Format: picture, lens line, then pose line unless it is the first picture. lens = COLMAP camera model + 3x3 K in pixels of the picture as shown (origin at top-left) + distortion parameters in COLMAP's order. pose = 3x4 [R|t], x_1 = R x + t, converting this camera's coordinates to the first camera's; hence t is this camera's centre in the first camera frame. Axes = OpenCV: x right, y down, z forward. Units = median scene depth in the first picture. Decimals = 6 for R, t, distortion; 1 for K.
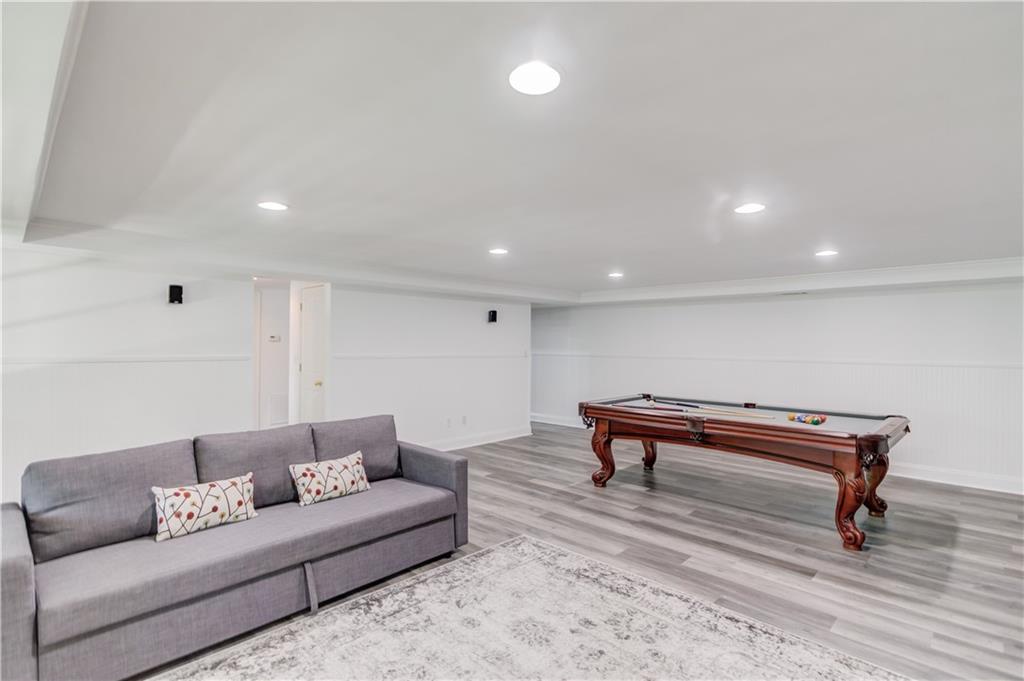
lens RADIAL K [[487.9, 0, 507.1], [0, 487.9, 348.0], [0, 0, 1]] dist [-0.001442, 0.000404]
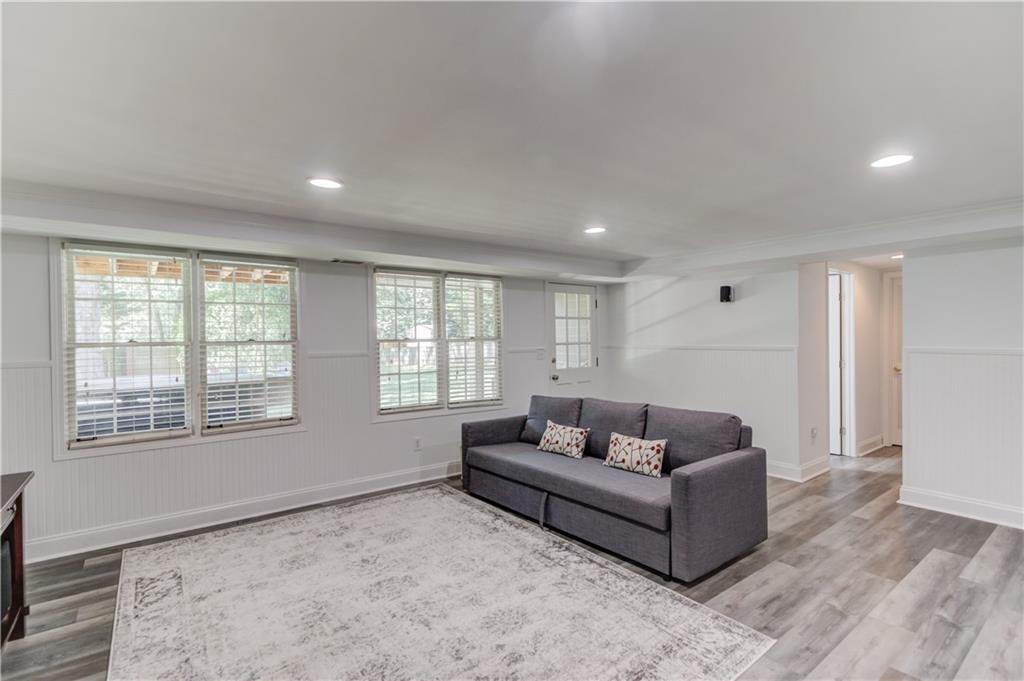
lens RADIAL K [[487.9, 0, 515.7], [0, 487.9, 337.7], [0, 0, 1]] dist [-0.001442, 0.000404]
pose [[-0.131229, -0.005968, -0.991334, 0.874233], [0.005796, 0.999960, -0.006787, 0.003607], [0.991335, -0.006636, -0.131190, 0.960705]]
